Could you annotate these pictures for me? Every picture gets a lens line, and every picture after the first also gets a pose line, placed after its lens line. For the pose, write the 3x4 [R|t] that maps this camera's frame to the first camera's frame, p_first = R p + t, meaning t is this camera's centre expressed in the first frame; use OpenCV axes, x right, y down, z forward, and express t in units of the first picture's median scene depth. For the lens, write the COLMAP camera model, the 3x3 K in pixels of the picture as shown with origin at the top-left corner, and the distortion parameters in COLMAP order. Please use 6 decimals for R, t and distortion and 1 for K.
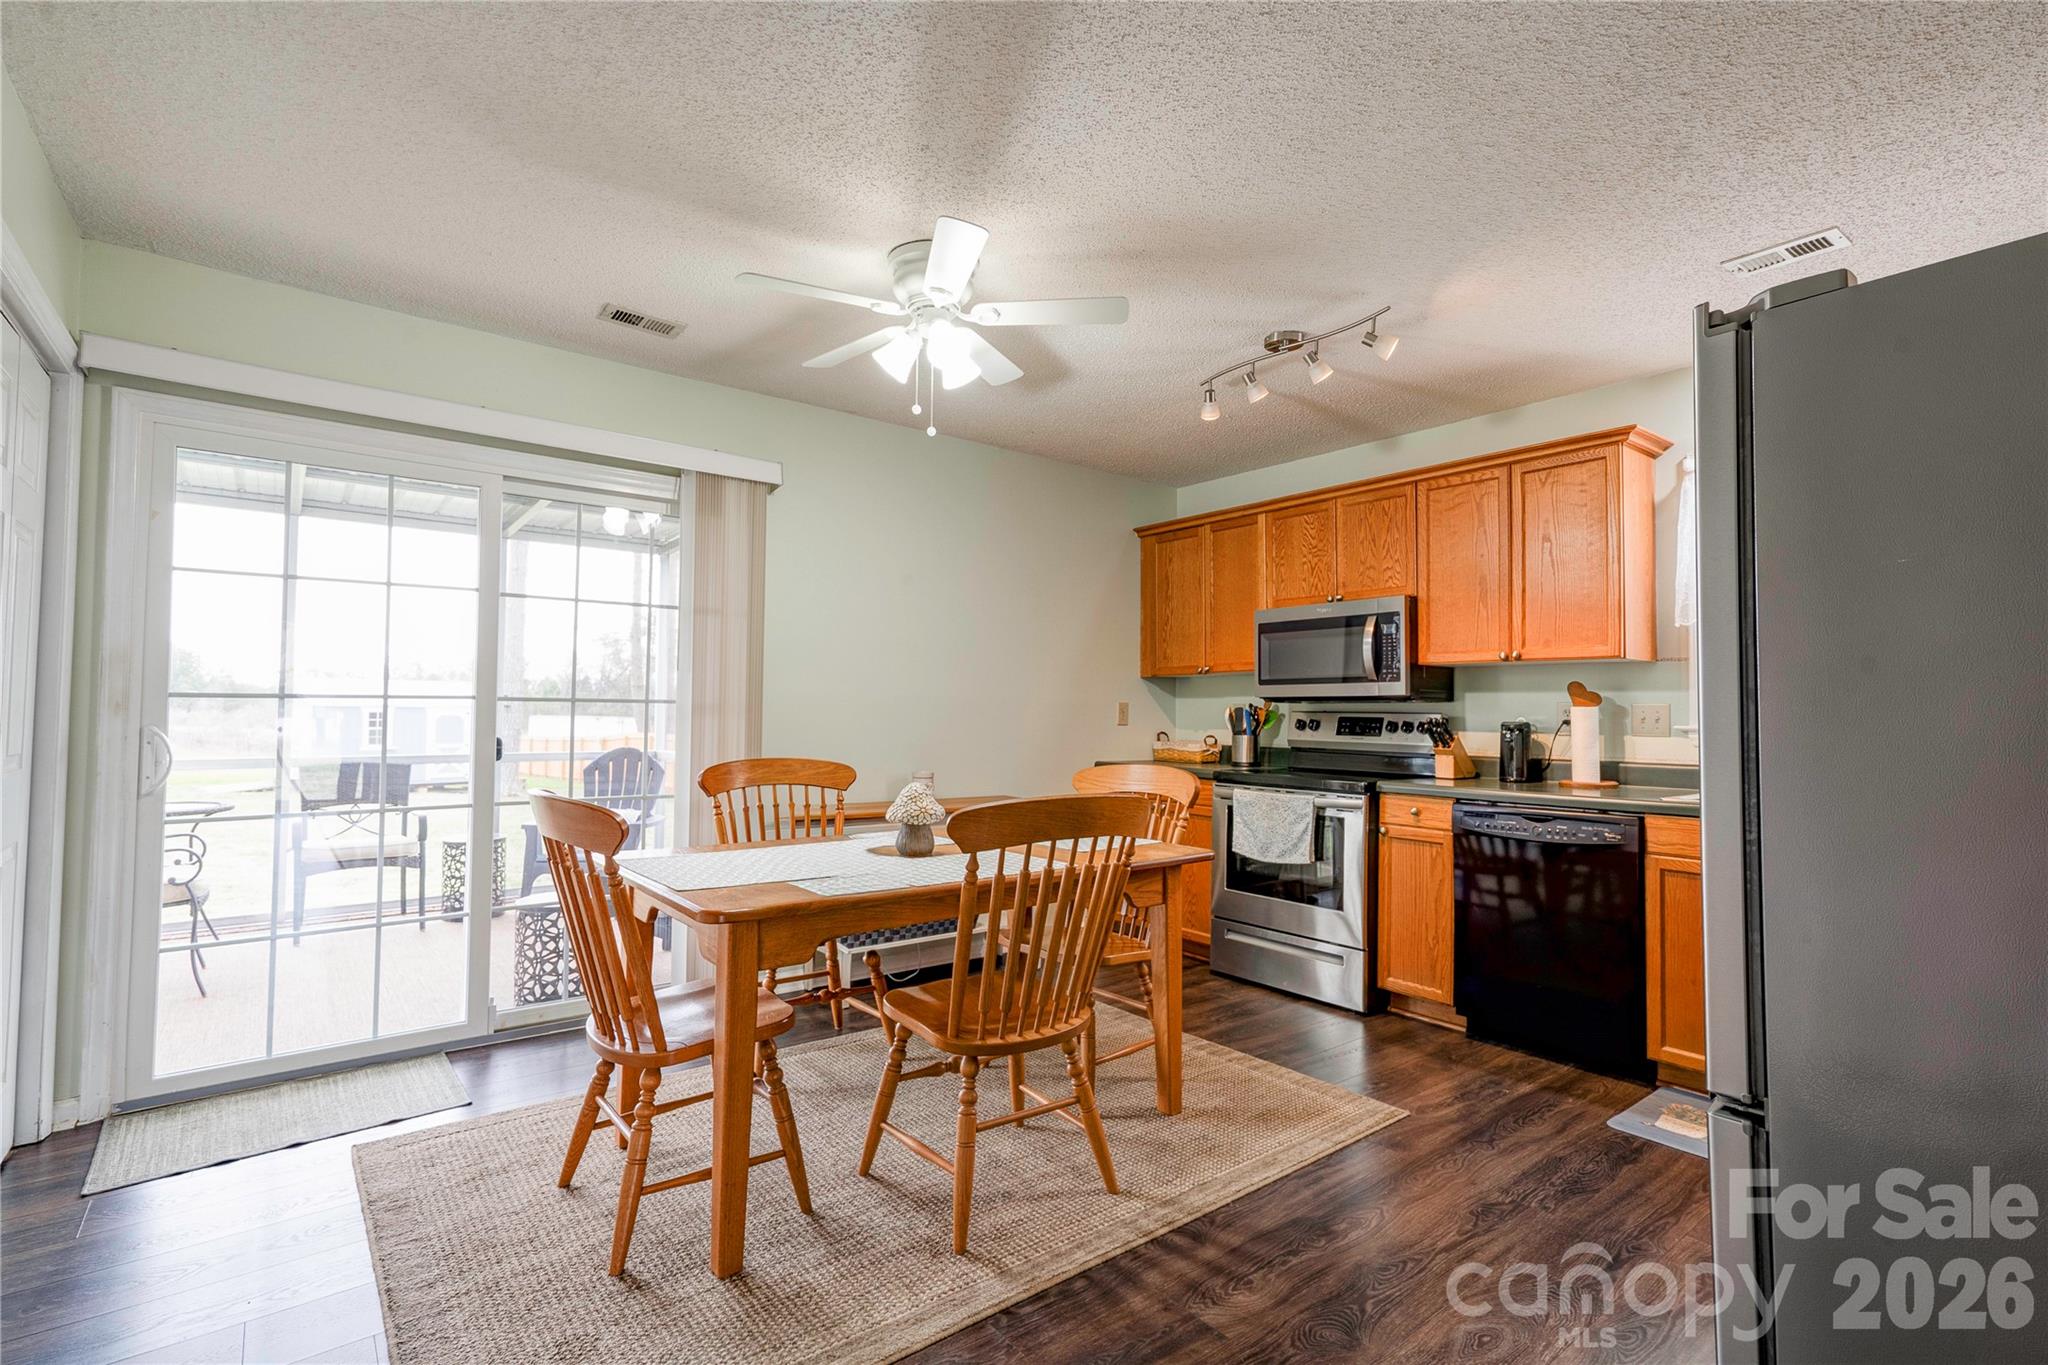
lens RADIAL K [[945.3, 0, 1022.2], [0, 945.3, 682.5], [0, 0, 1]] dist [-0.031350, 0.016003]
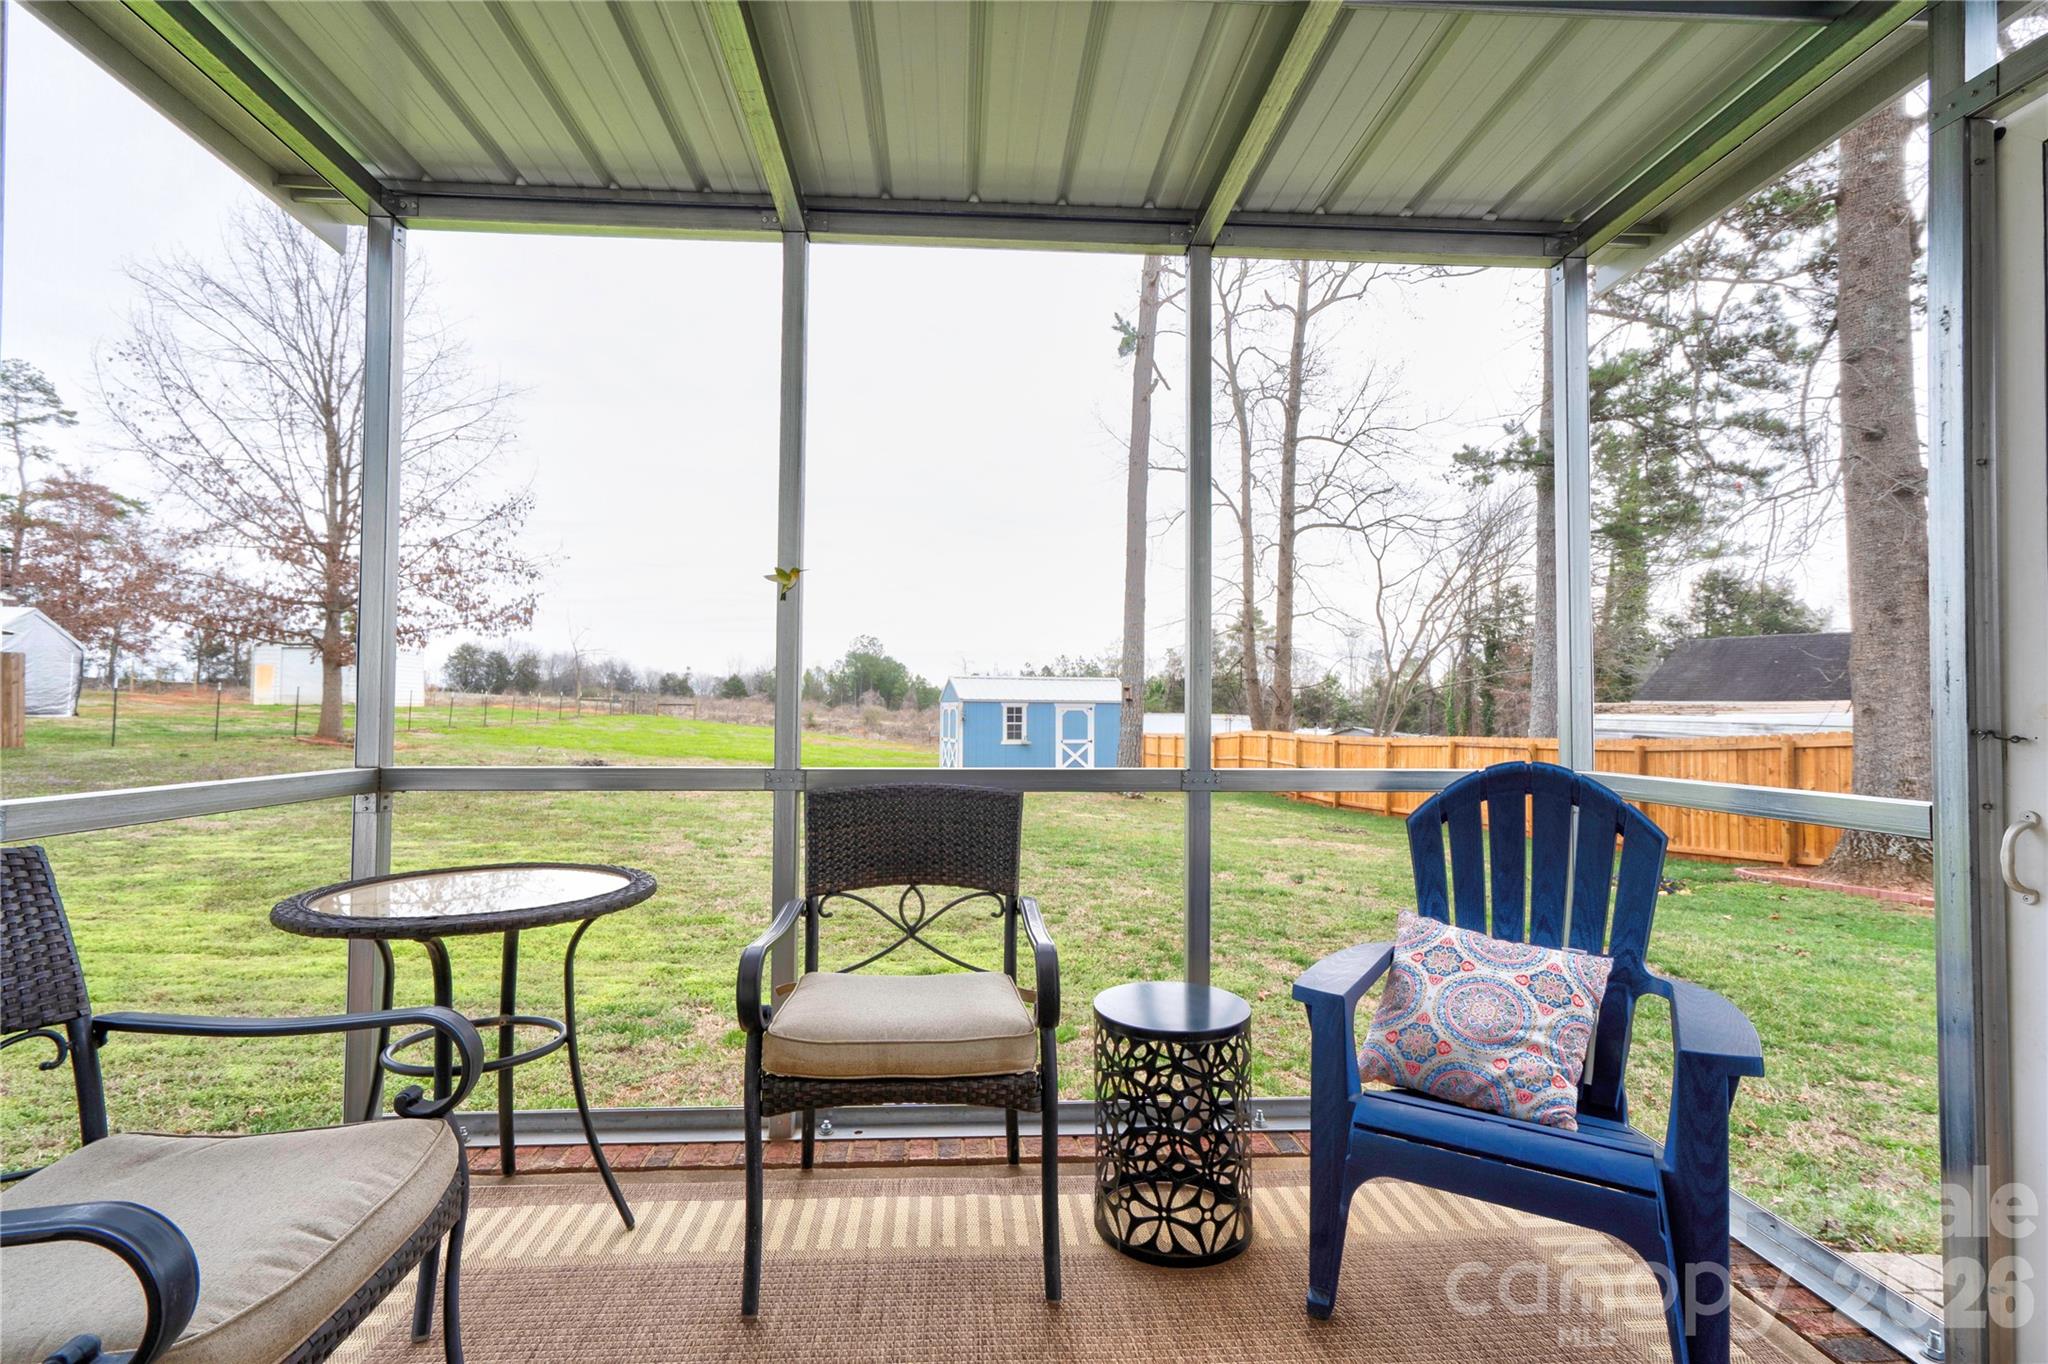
lens RADIAL K [[950.8, 0, 1025.4], [0, 950.8, 680.2], [0, 0, 1]] dist [0.021136, 0.000640]
pose [[0.823734, -0.015991, -0.566751, -0.388448], [0.015555, 0.999863, -0.005603, 0.036838], [0.566763, -0.004201, 0.823870, 0.615284]]
